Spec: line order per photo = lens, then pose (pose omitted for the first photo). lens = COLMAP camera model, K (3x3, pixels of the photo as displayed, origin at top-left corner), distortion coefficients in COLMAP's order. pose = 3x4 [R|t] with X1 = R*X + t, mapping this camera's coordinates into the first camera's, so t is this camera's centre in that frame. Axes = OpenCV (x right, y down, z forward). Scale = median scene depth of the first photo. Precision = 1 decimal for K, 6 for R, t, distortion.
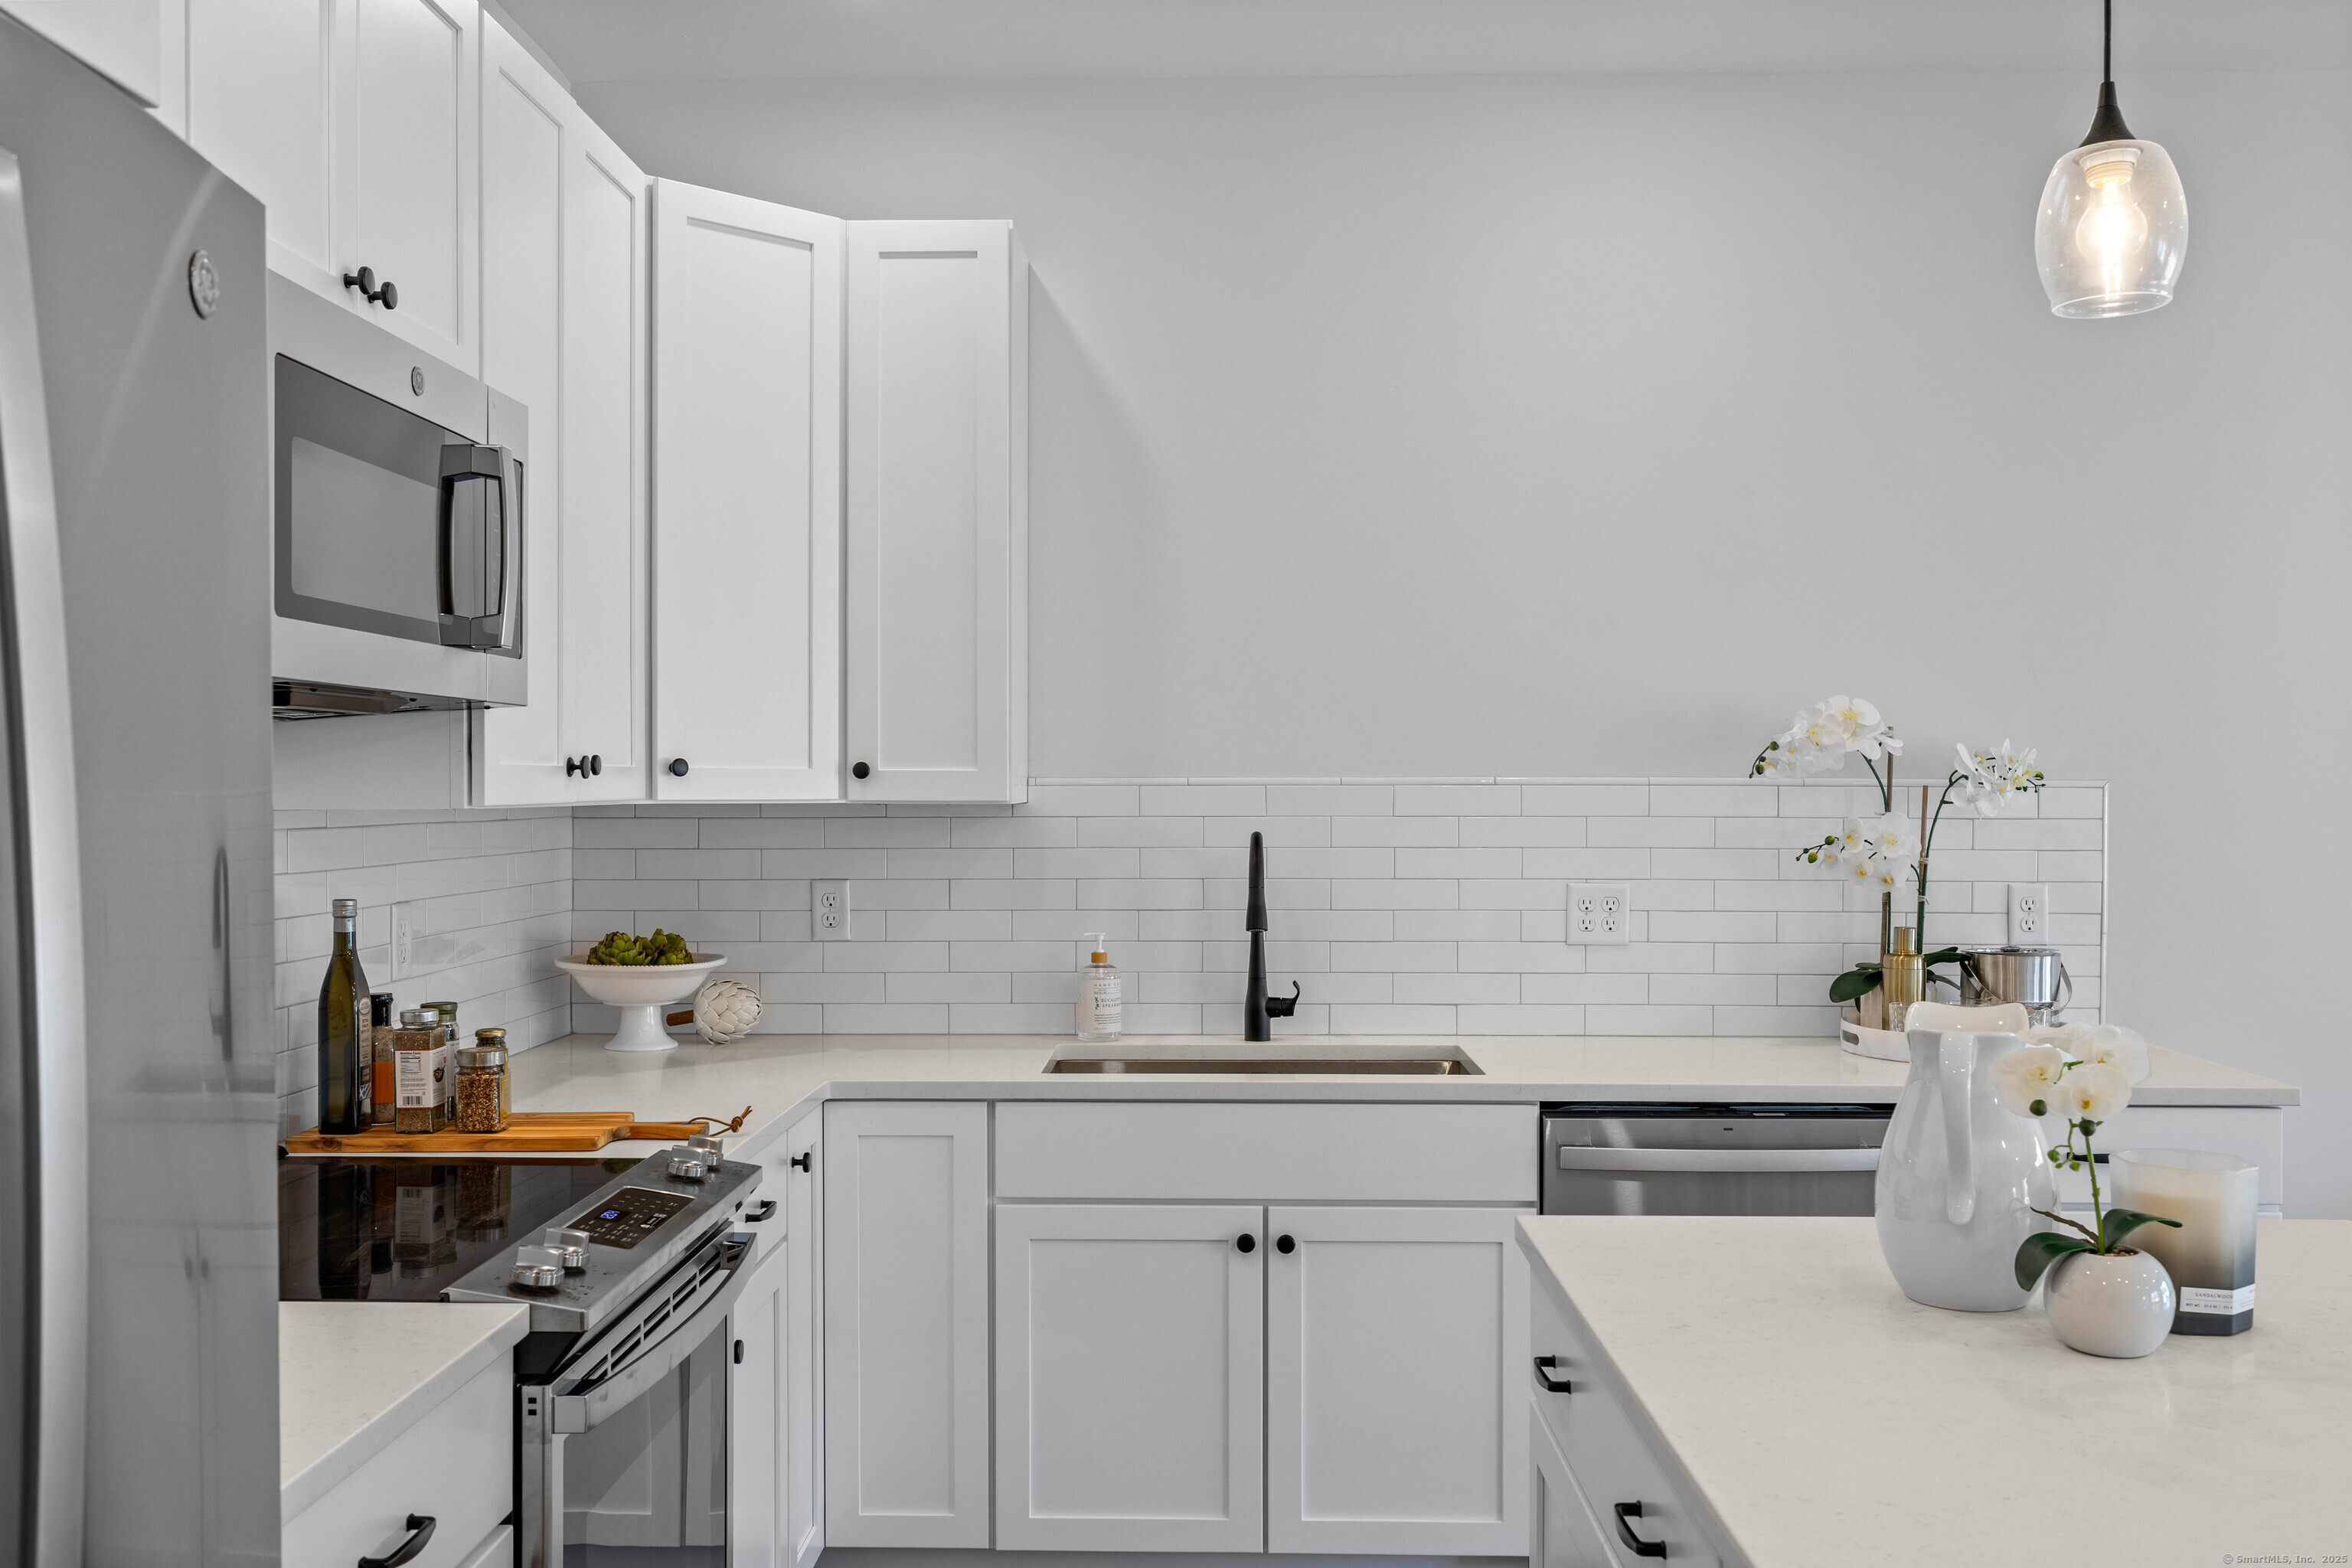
lens RADIAL K [[2057.5, 0, 1173.2], [0, 2057.5, 789.4], [0, 0, 1]] dist [-0.003740, -0.007311]
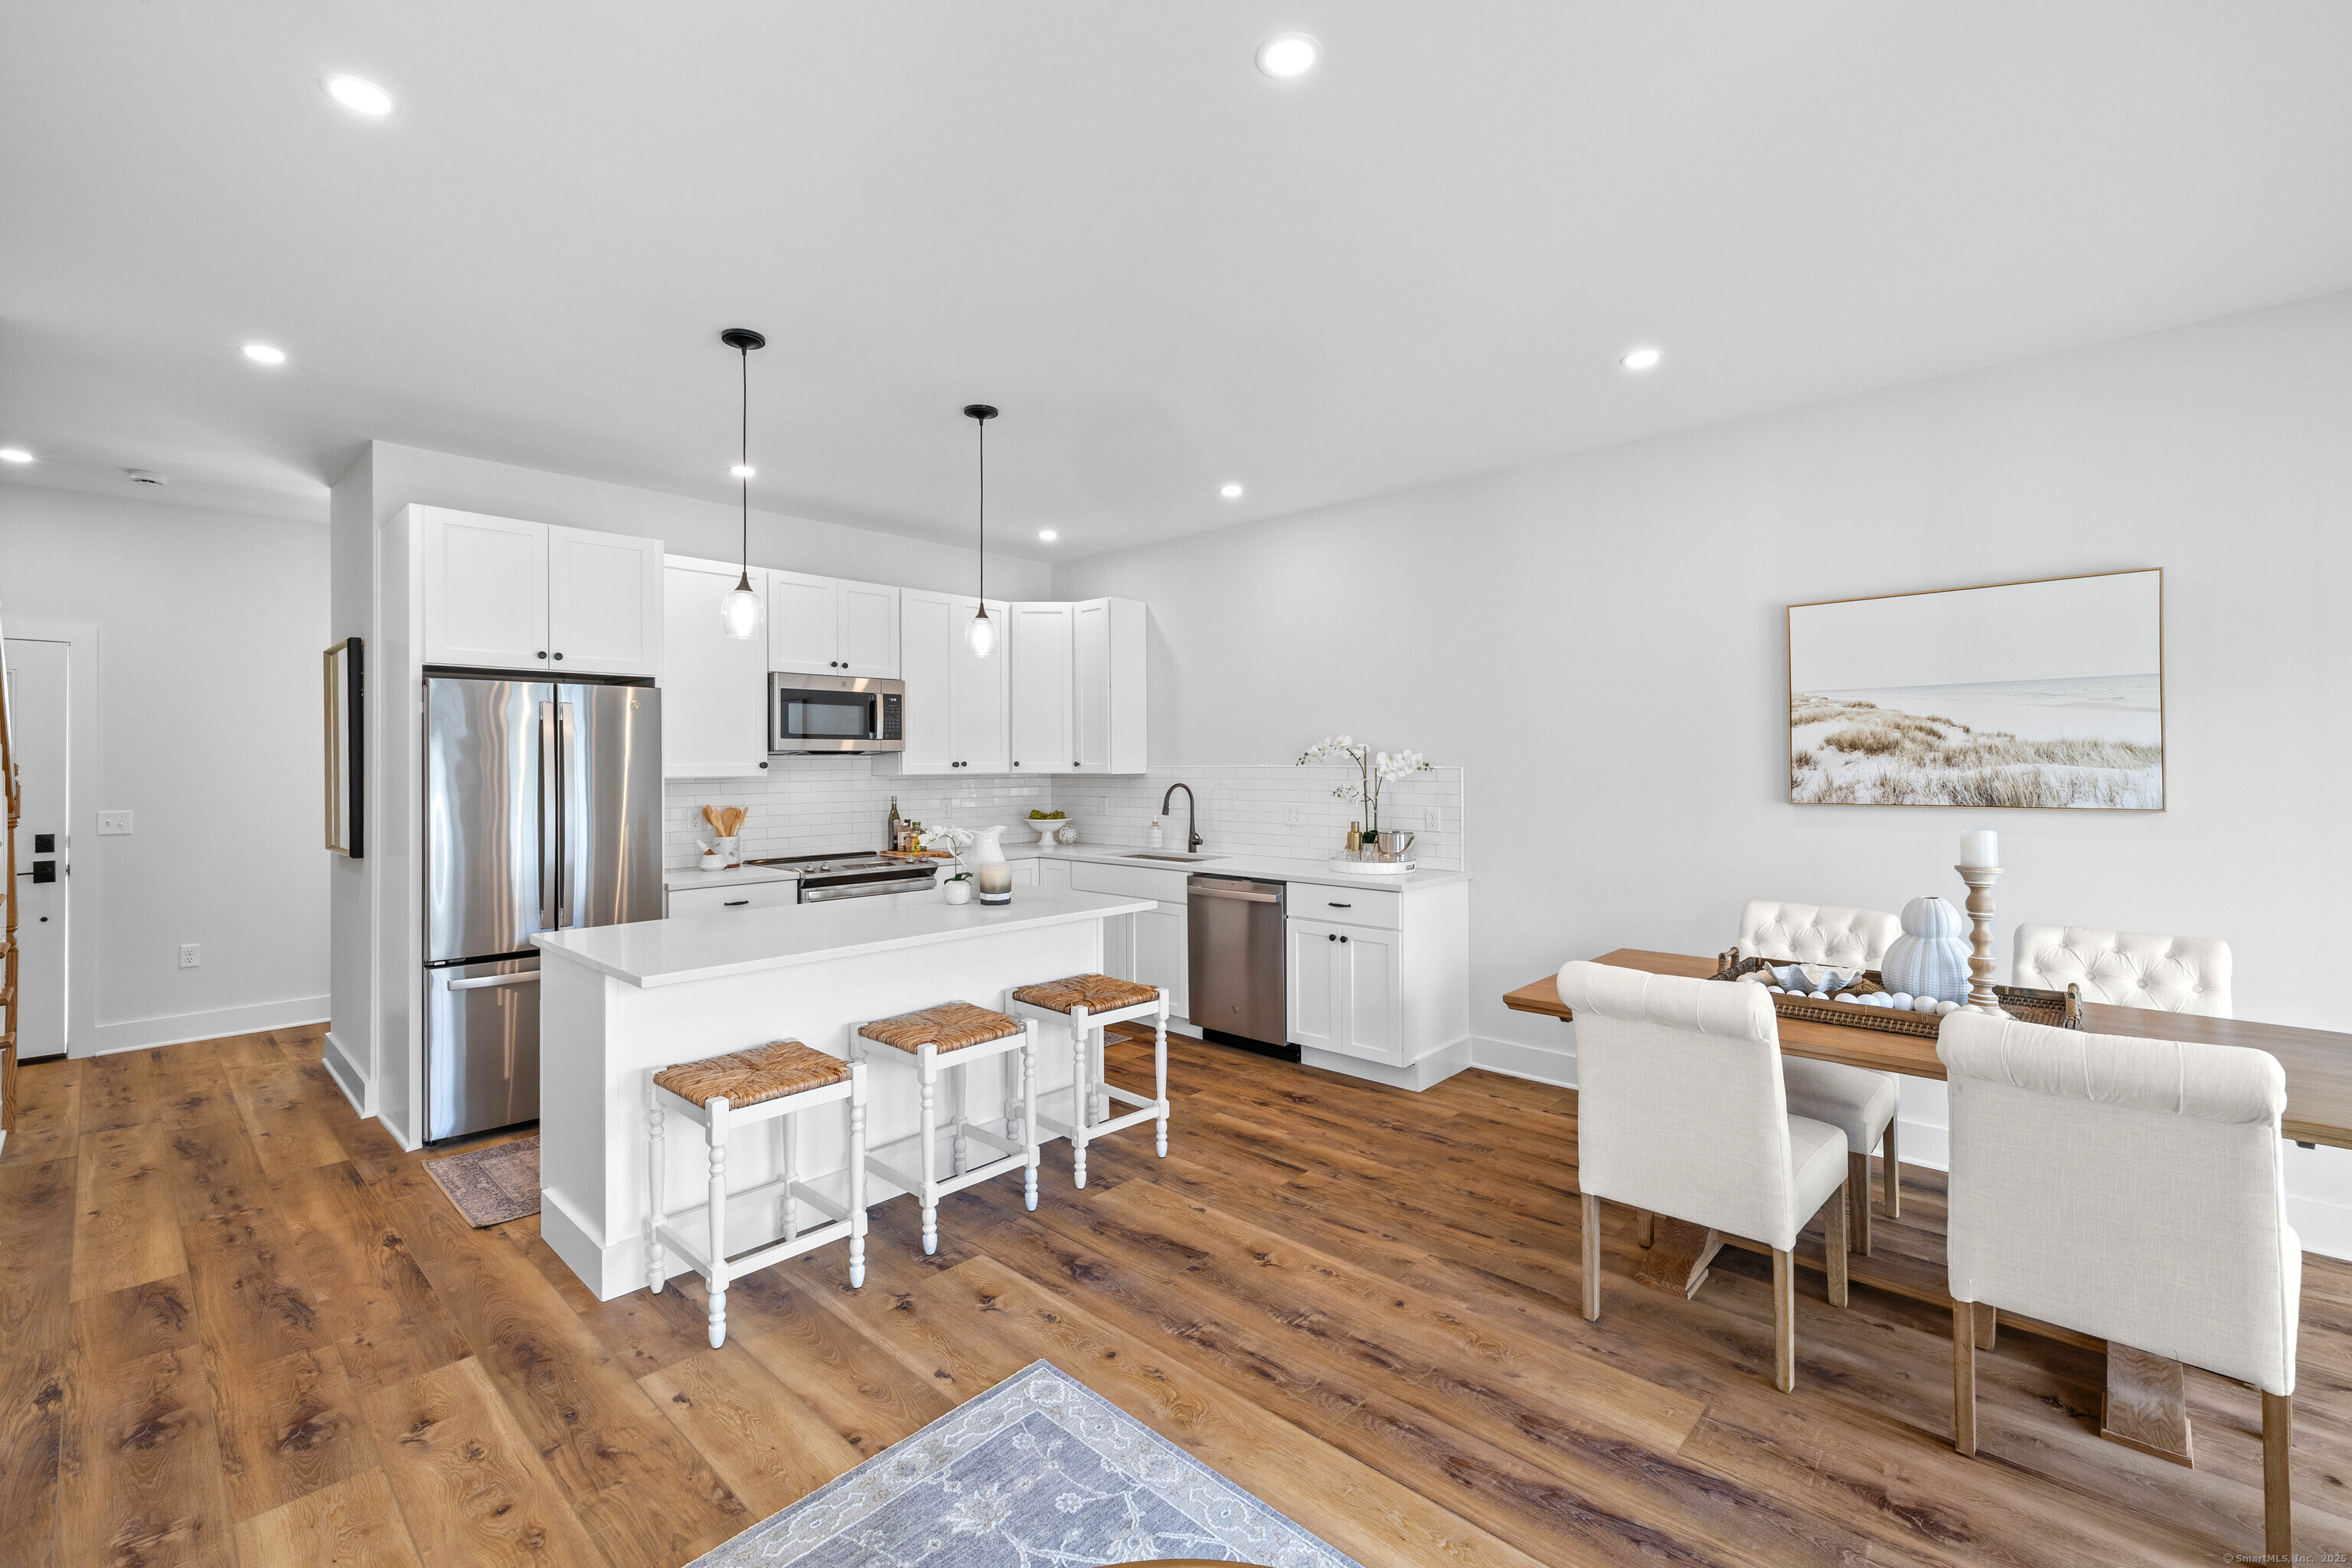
lens RADIAL K [[997.2, 0, 1164.7], [0, 997.2, 753.2], [0, 0, 1]] dist [0.000734, 0.000675]
pose [[0.745271, -0.009818, -0.666689, 1.031514], [0.003086, 0.999932, -0.011275, -0.007846], [0.666754, 0.006345, 0.745251, -0.126783]]
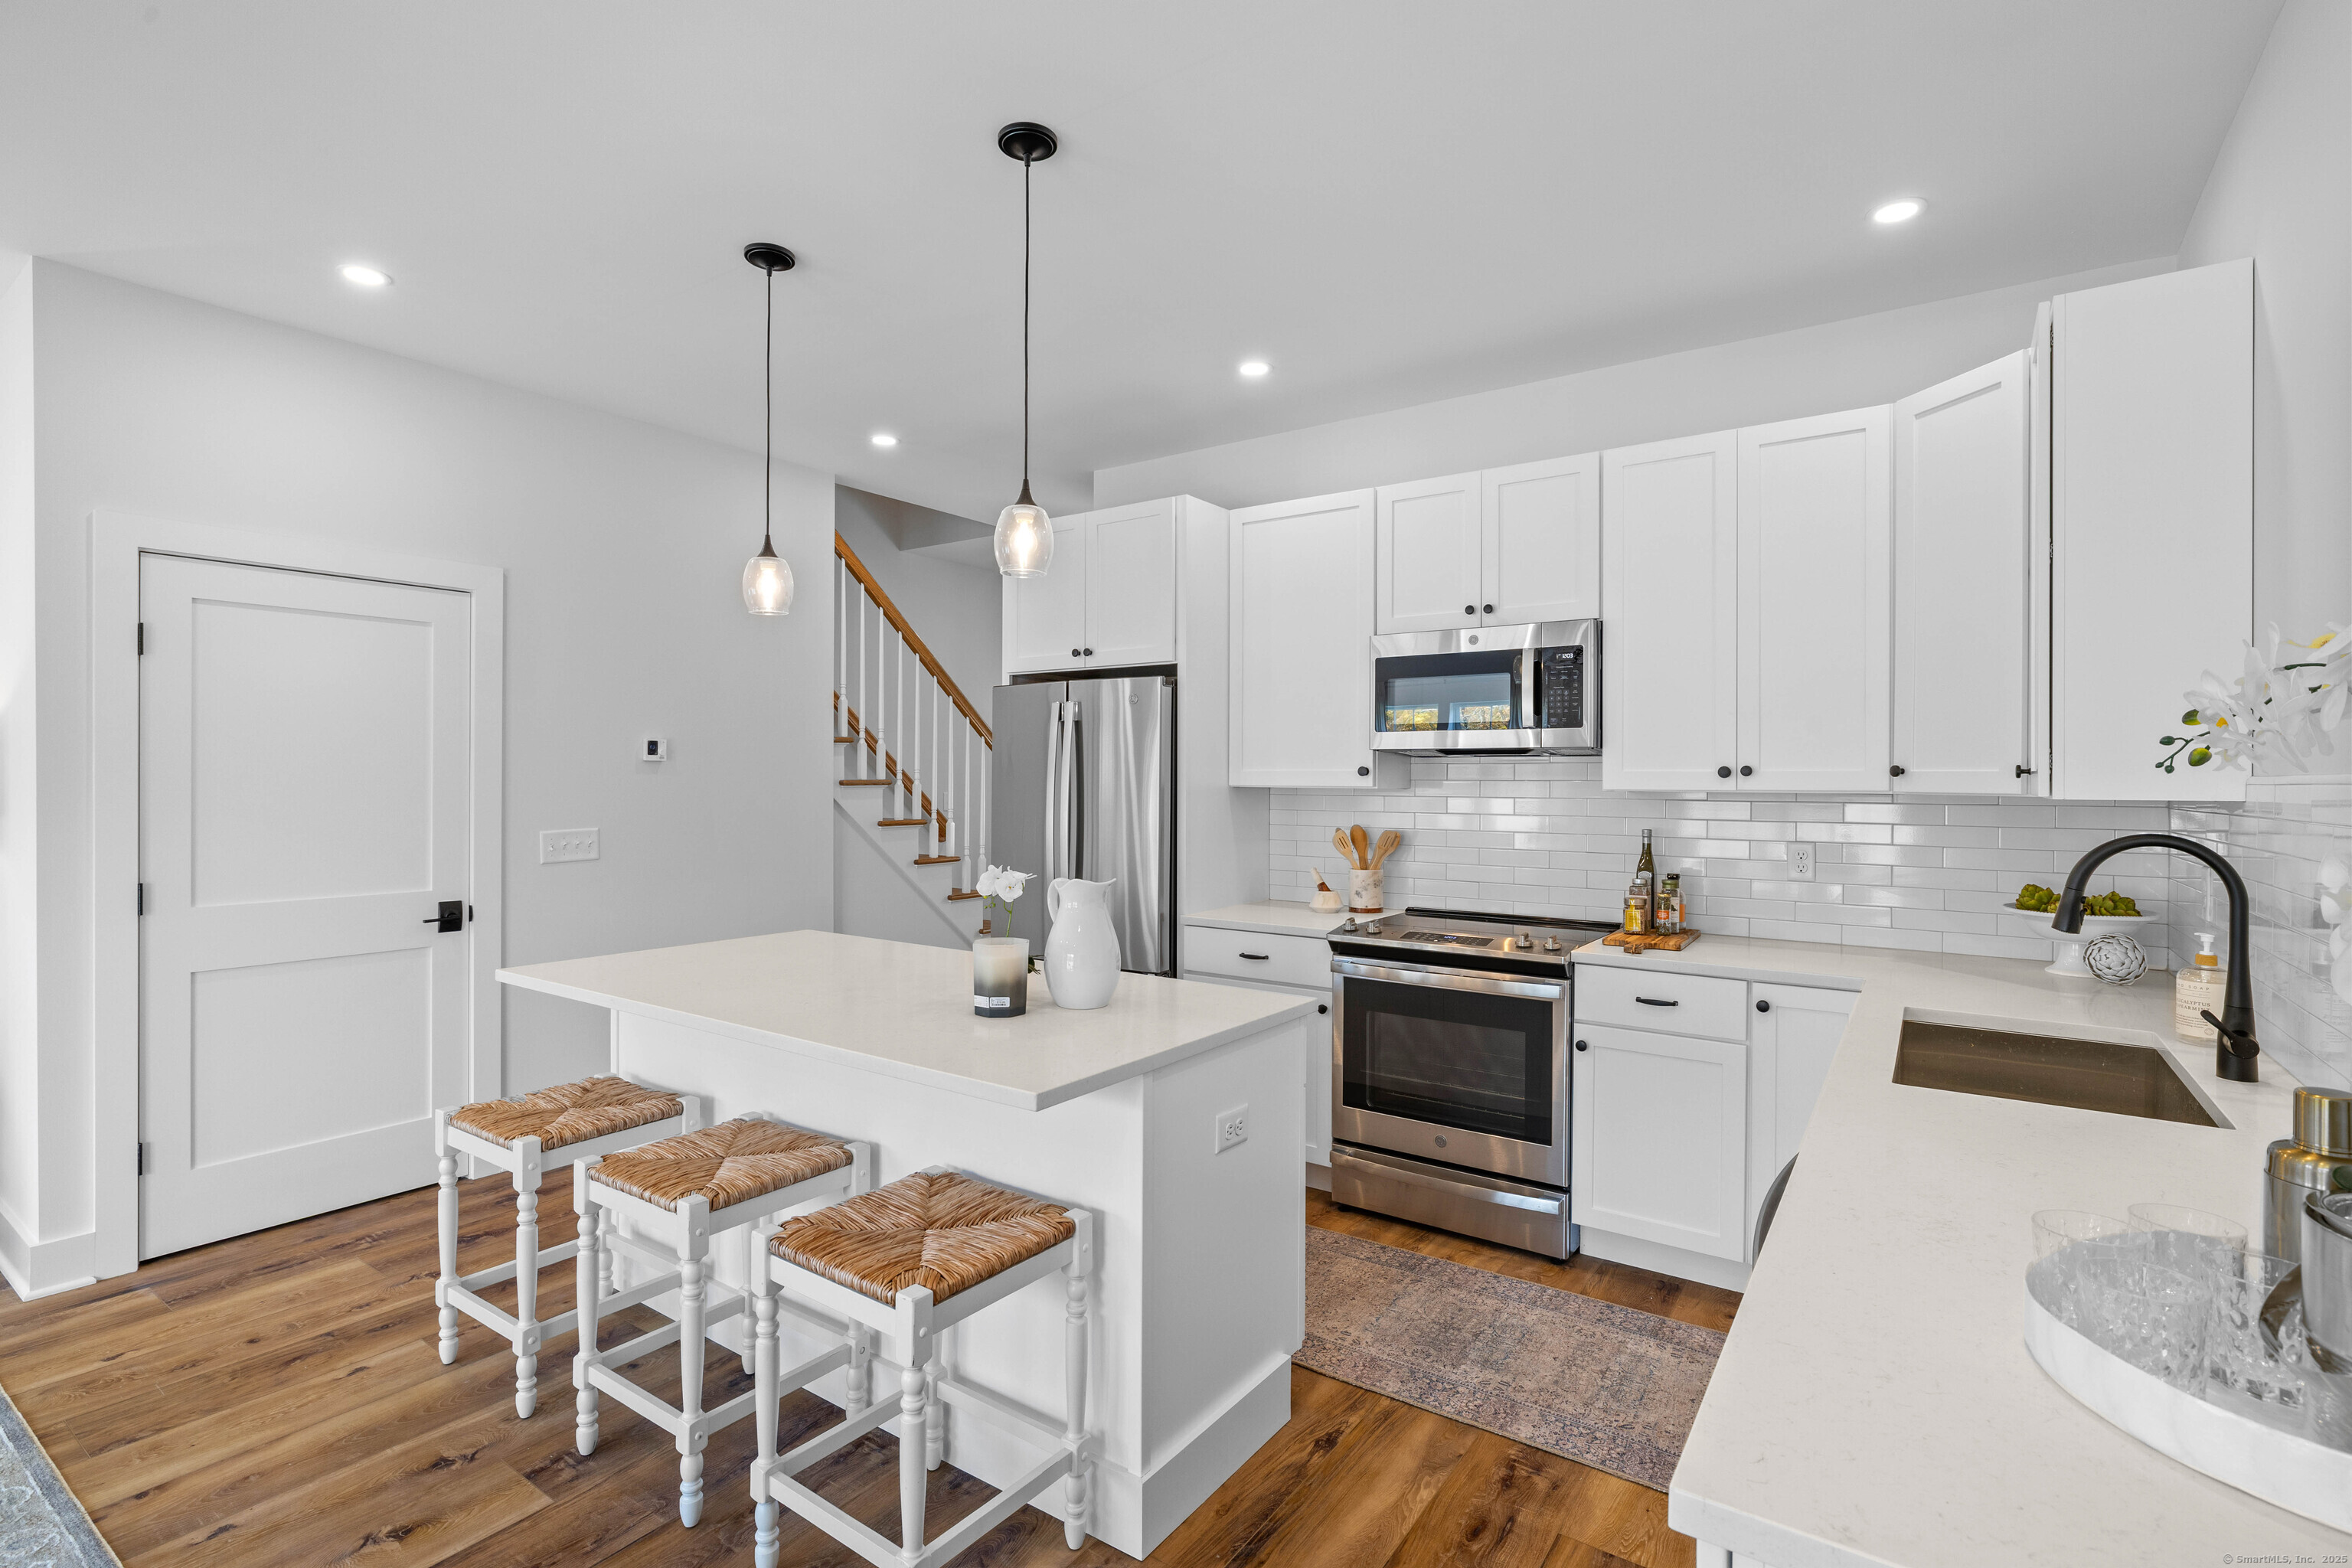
lens RADIAL K [[1104.7, 0, 1170.2], [0, 1104.7, 779.7], [0, 0, 1]] dist [-0.005560, 0.001841]
pose [[-0.556845, -0.001558, -0.830615, 0.703535], [-0.007000, 0.999972, 0.002818, -0.002208], [0.830587, 0.007384, -0.556840, 0.920134]]
